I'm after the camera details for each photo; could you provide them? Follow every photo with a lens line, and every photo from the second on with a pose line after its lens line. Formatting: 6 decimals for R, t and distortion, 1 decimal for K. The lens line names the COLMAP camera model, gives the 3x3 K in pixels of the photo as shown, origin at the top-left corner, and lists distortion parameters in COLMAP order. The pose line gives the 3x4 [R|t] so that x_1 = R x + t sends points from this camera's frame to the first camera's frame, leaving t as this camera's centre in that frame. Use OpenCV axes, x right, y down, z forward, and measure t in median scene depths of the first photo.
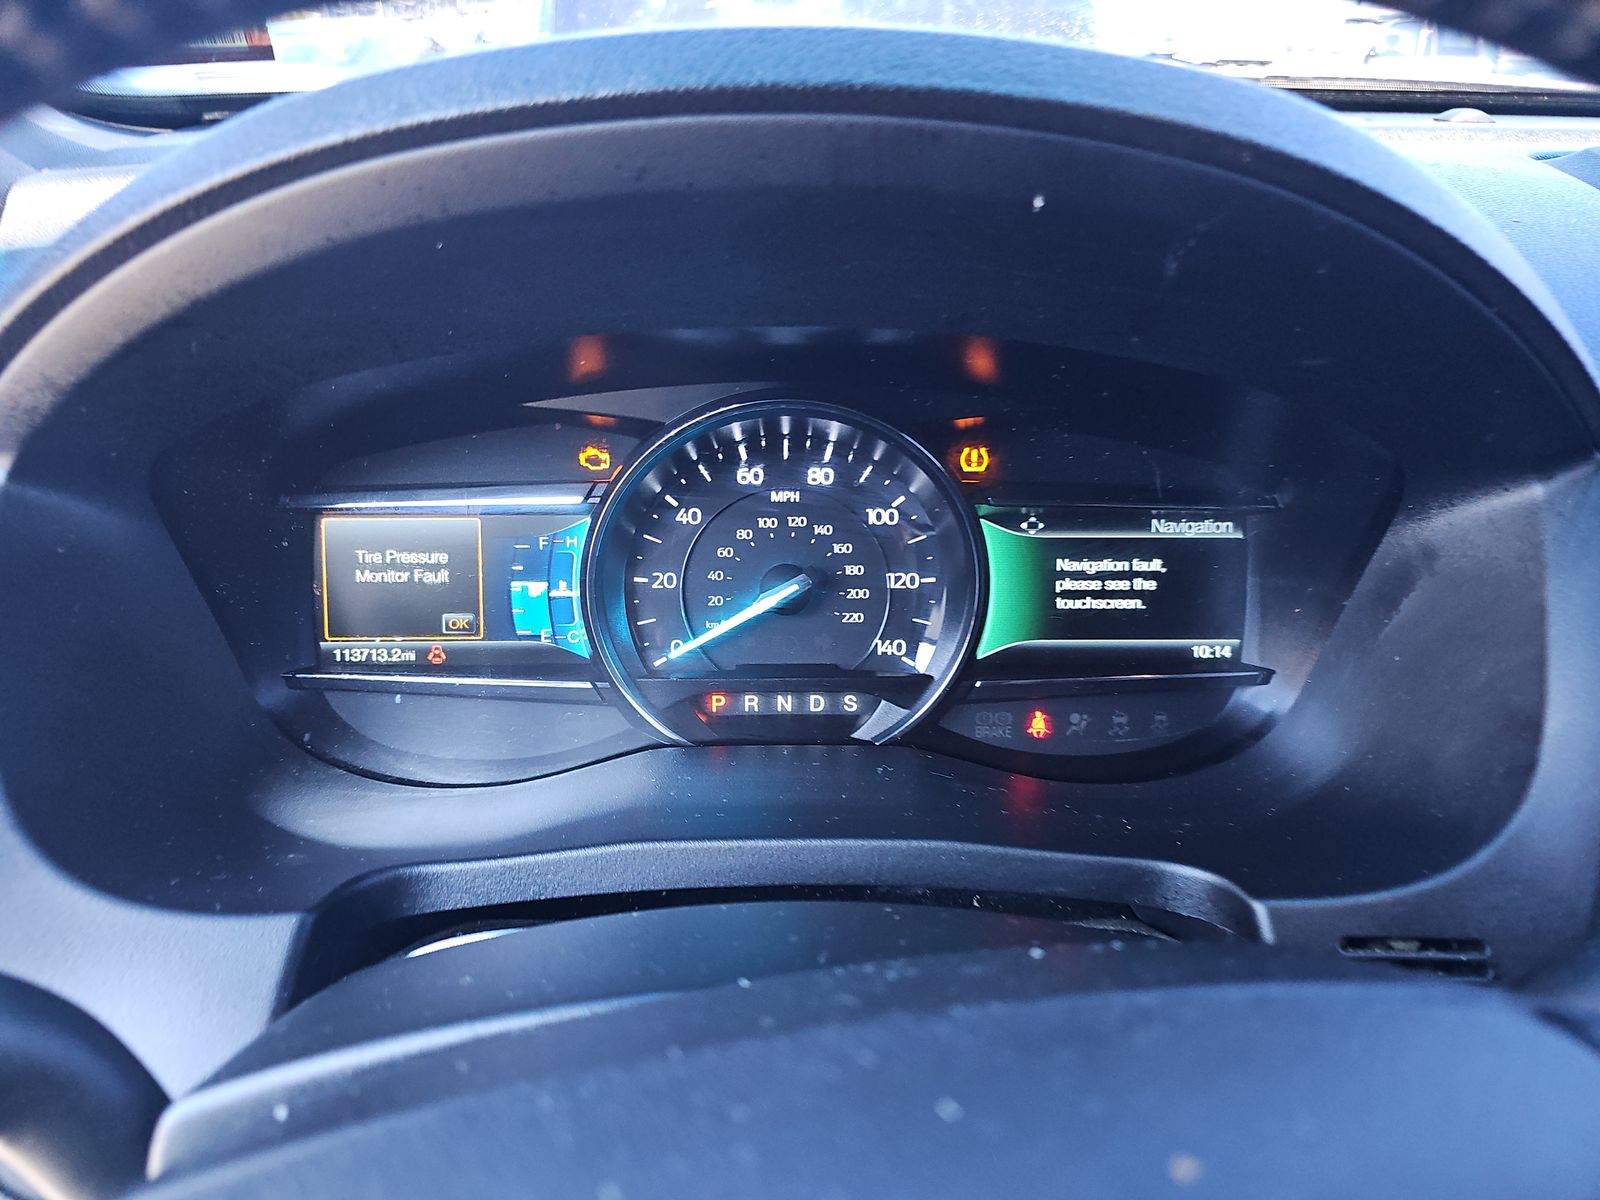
lens RADIAL K [[1124.2, 0, 797.1], [0, 1124.2, 601.1], [0, 0, 1]] dist [0.003534, -0.013827]
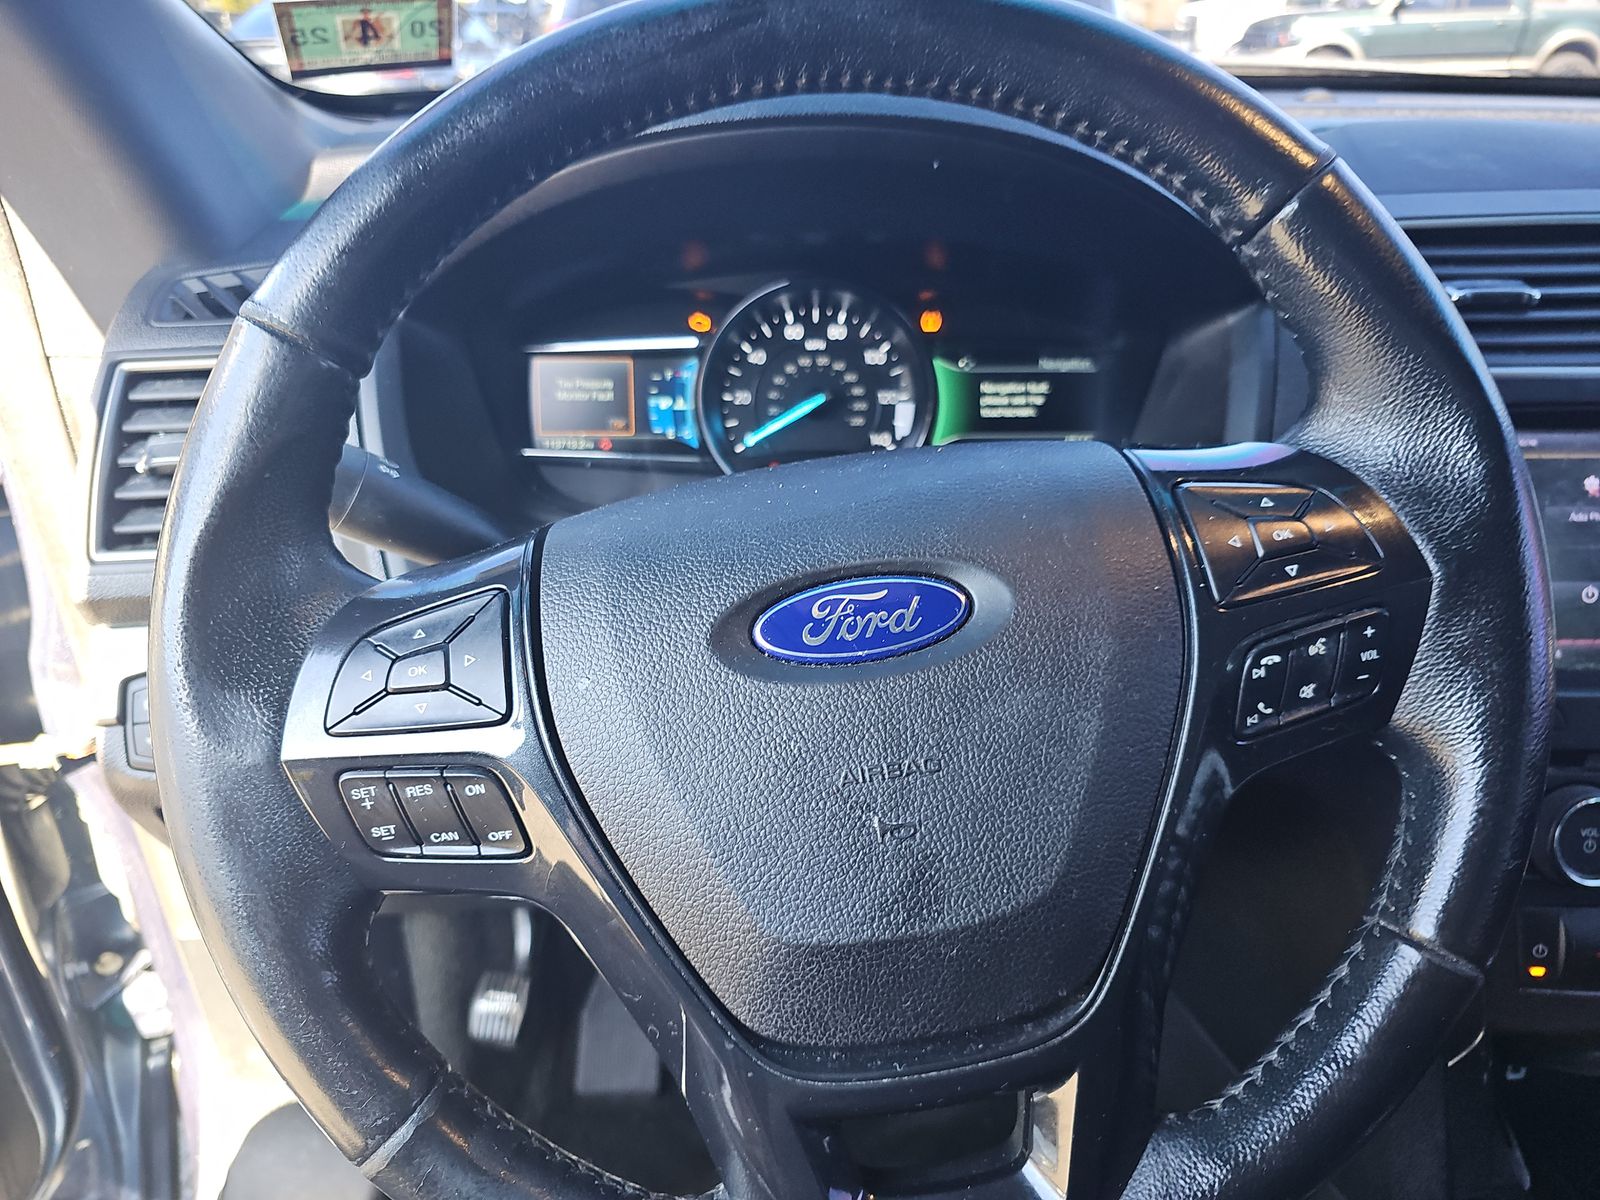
lens RADIAL K [[1124.2, 0, 804.5], [0, 1124.2, 599.7], [0, 0, 1]] dist [0.003534, -0.013827]
pose [[0.999895, -0.006115, -0.013116, -0.007326], [0.006506, 0.999531, 0.029922, 0.229479], [0.012927, -0.030004, 0.999466, -0.657781]]
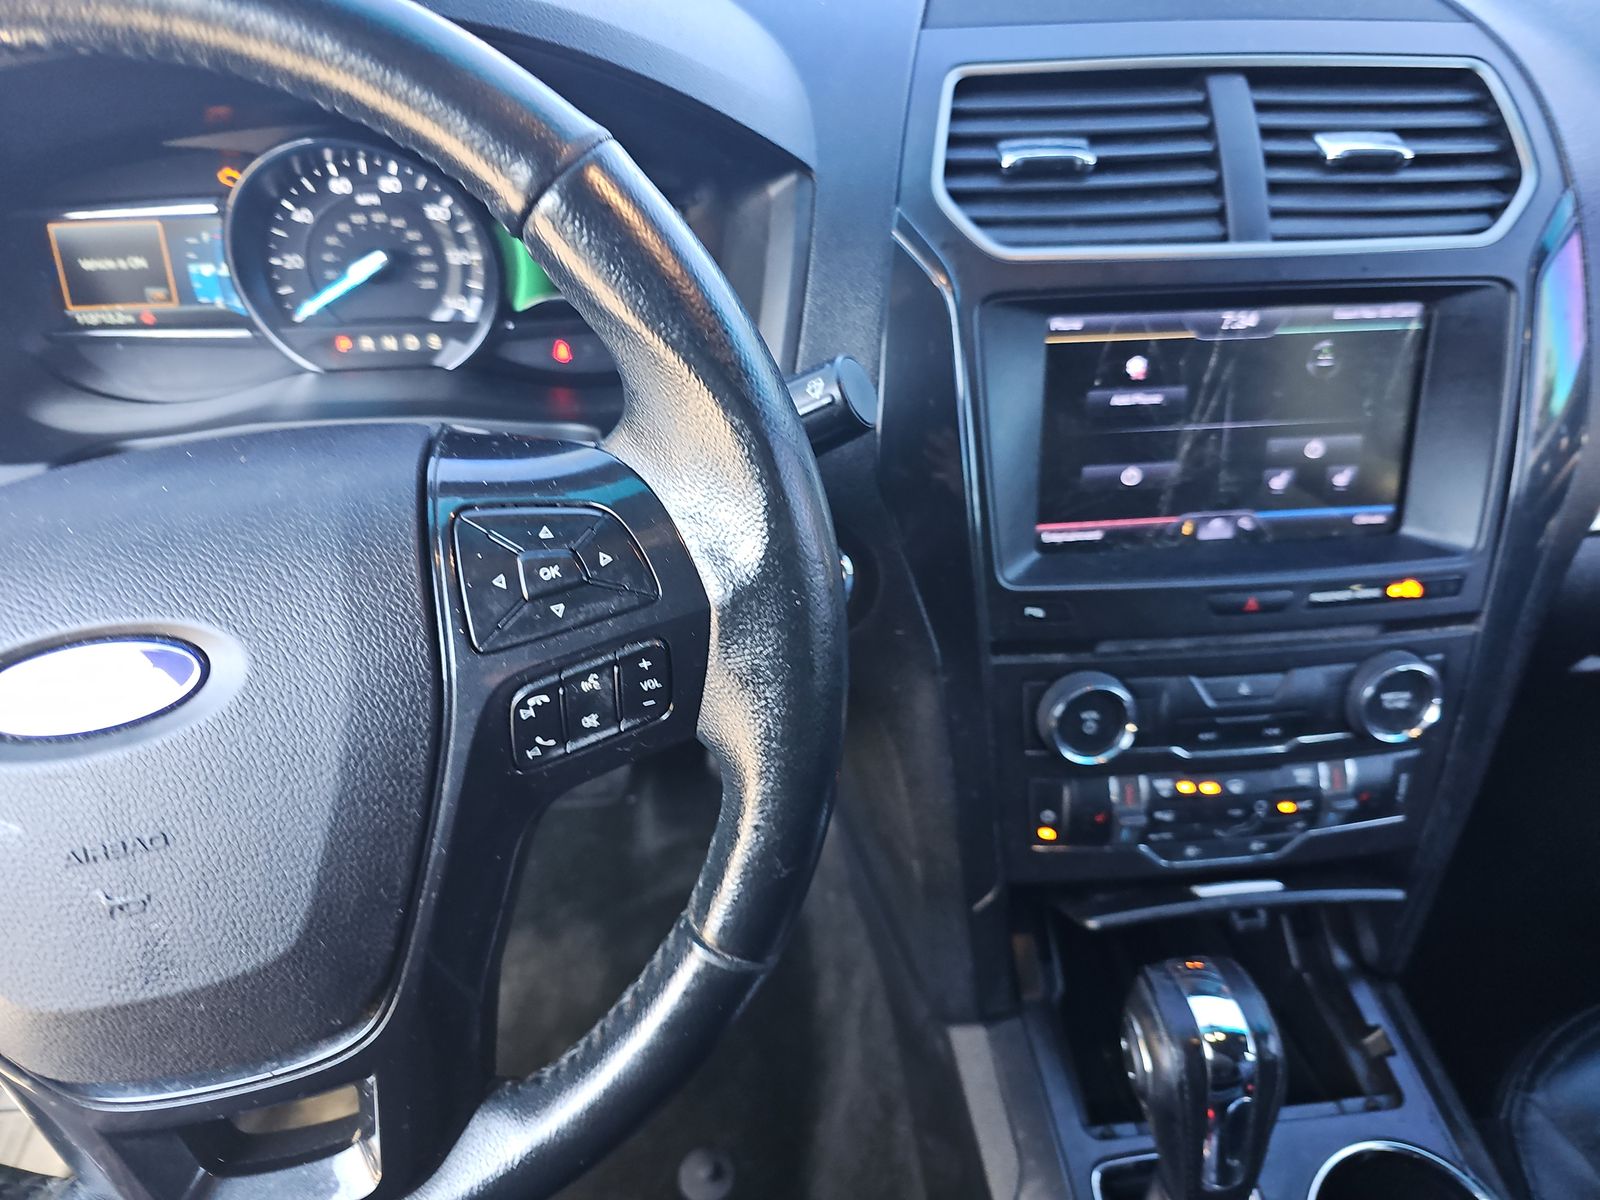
lens RADIAL K [[1124.2, 0, 782.9], [0, 1124.2, 602.5], [0, 0, 1]] dist [0.003534, -0.013827]
pose [[0.997236, -0.044467, 0.059524, 0.425932], [0.026471, 0.961201, 0.274576, 0.024909], [-0.069424, -0.272242, 0.959721, -0.615934]]
